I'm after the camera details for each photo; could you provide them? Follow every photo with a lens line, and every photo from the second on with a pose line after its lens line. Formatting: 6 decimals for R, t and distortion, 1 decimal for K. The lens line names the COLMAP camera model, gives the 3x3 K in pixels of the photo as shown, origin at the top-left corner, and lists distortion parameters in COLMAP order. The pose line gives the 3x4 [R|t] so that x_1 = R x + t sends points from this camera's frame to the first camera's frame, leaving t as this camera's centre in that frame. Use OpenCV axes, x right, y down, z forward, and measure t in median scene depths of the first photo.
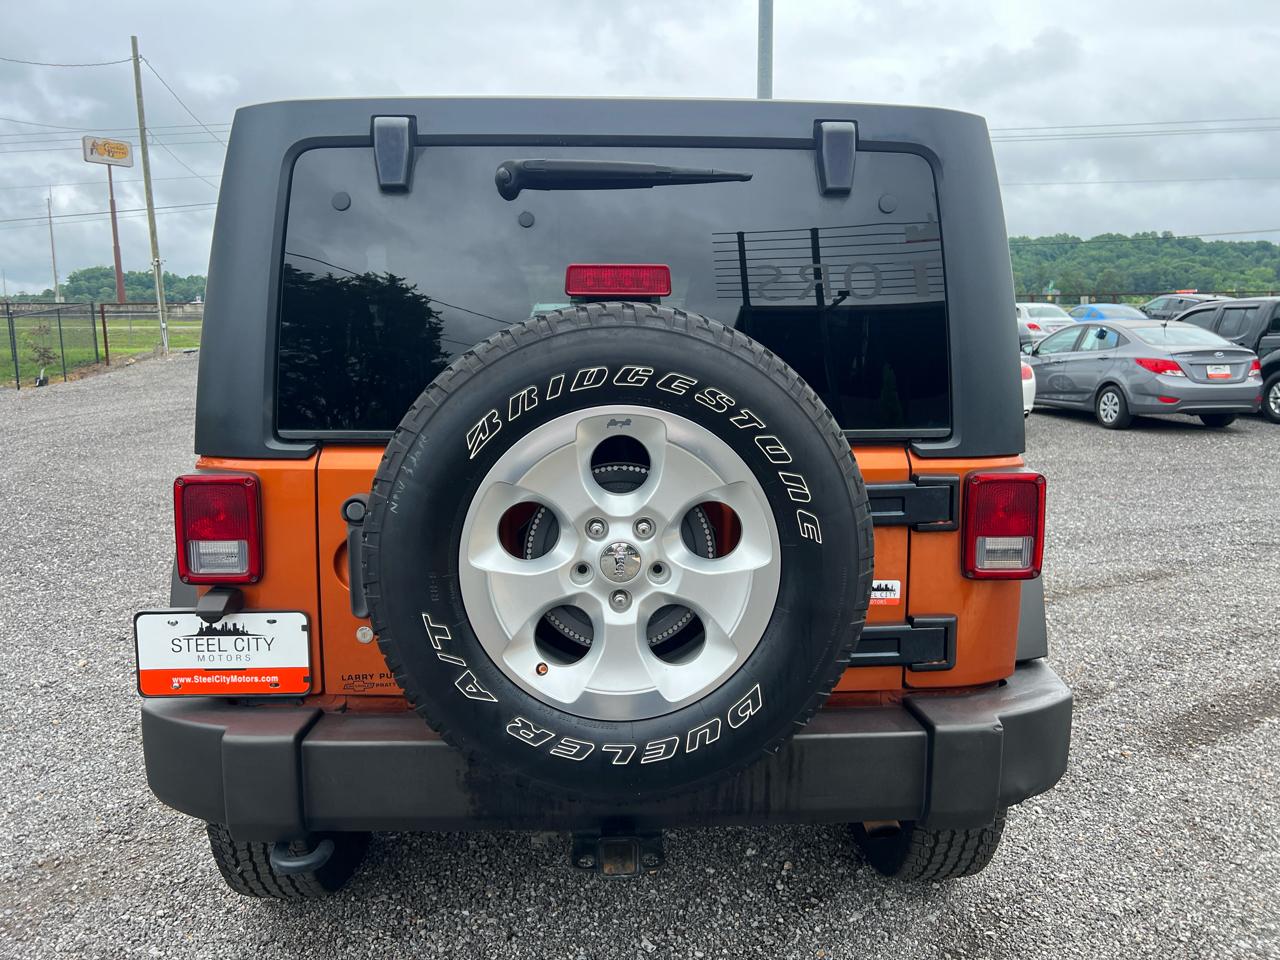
lens RADIAL K [[963.3, 0, 632.9], [0, 963.3, 476.9], [0, 0, 1]] dist [0.058556, -0.066019]
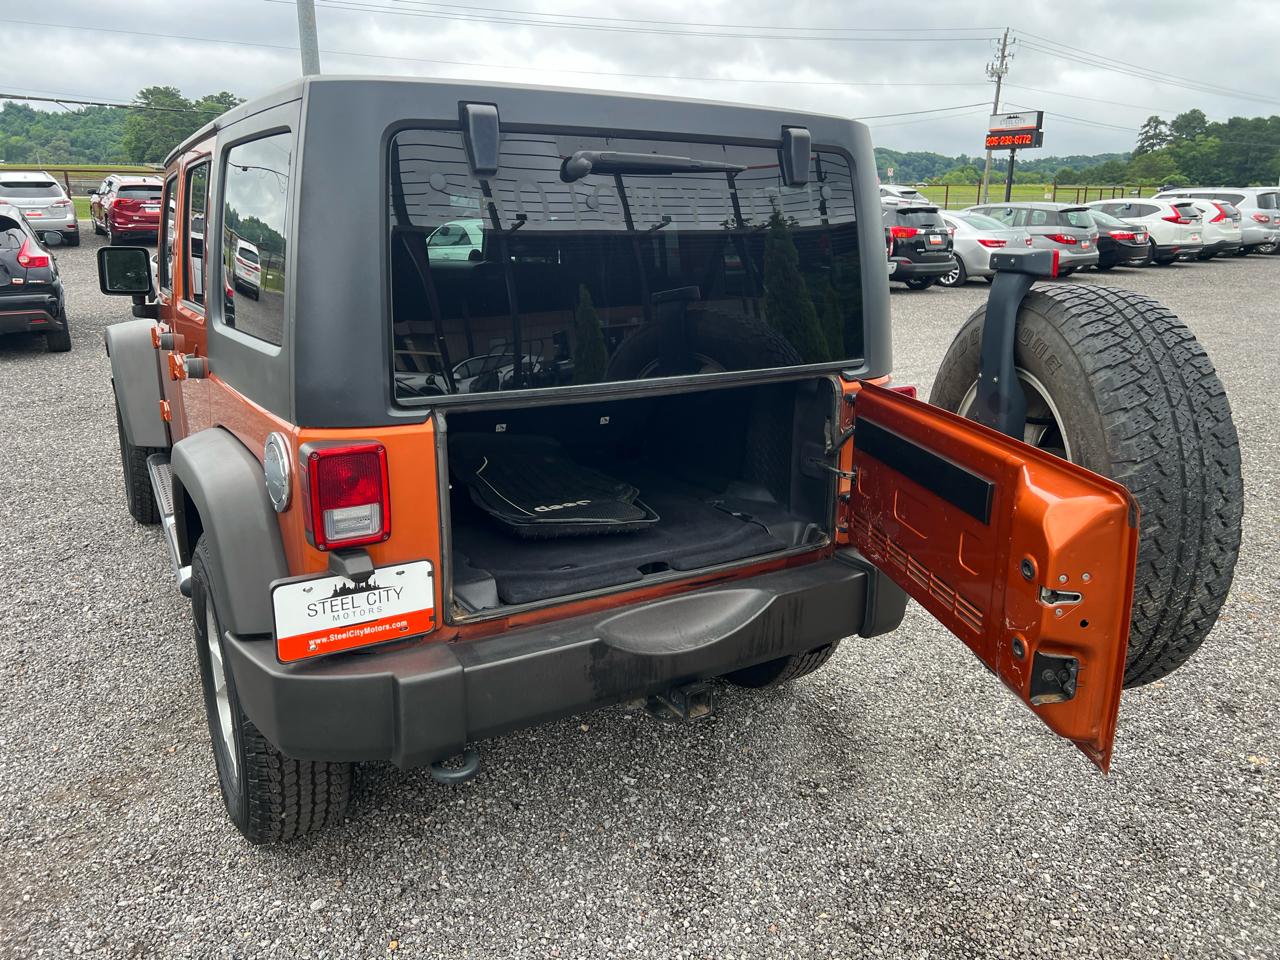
lens RADIAL K [[963.3, 0, 641.8], [0, 963.3, 466.1], [0, 0, 1]] dist [0.058556, -0.066019]
pose [[0.873795, -0.113511, 0.472861, -0.641531], [0.059784, 0.990075, 0.127193, -0.093944], [-0.482605, -0.082871, 0.871909, -0.073834]]
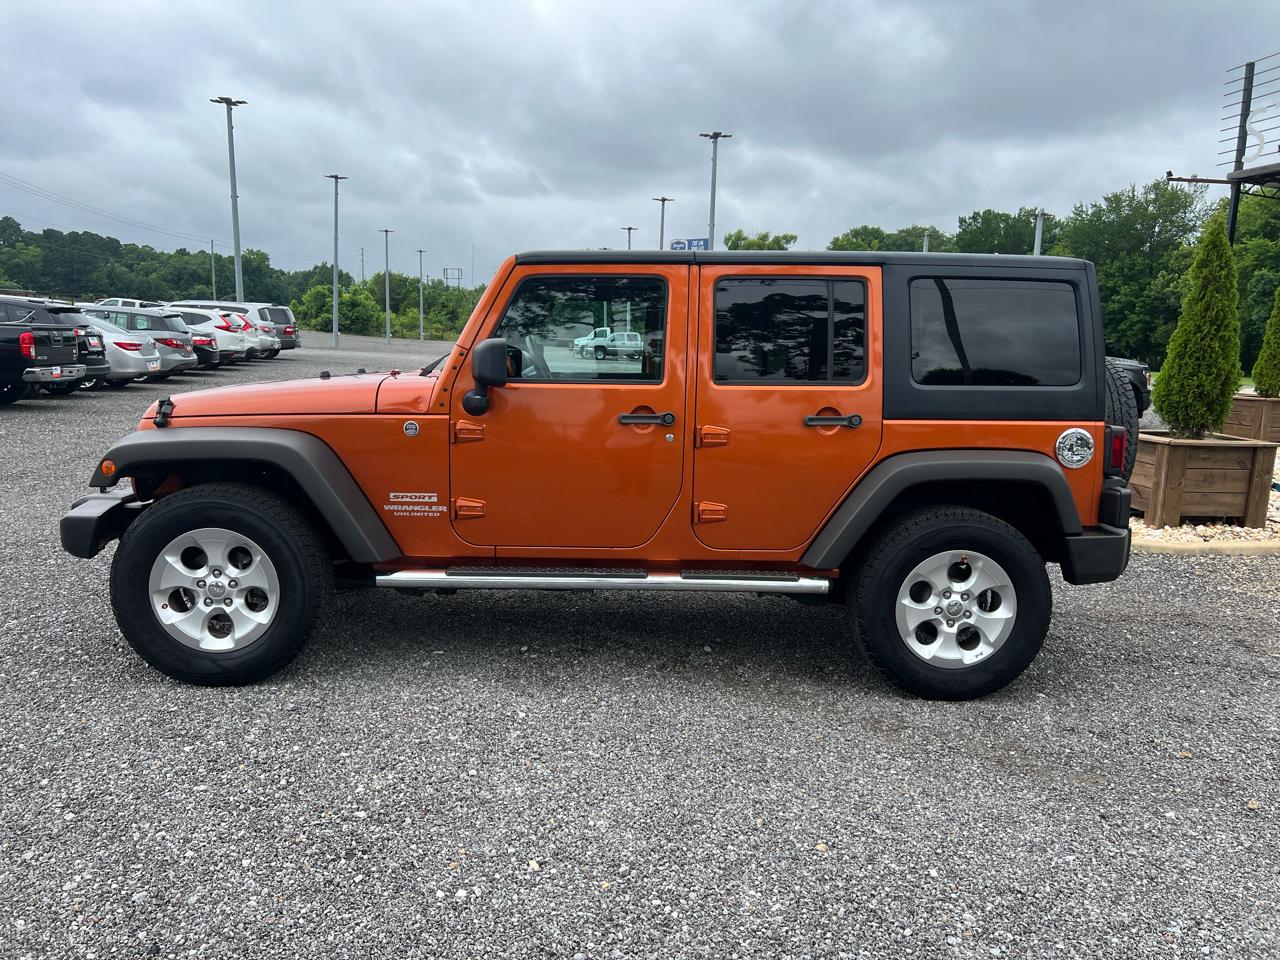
lens RADIAL K [[960.5, 0, 650.7], [0, 960.5, 484.1], [0, 0, 1]] dist [0.027008, -0.002250]
pose [[-0.009297, -0.140423, 0.990048, -2.694846], [0.111349, 0.983788, 0.140580, -0.309707], [-0.993738, 0.111548, 0.006489, 2.079757]]
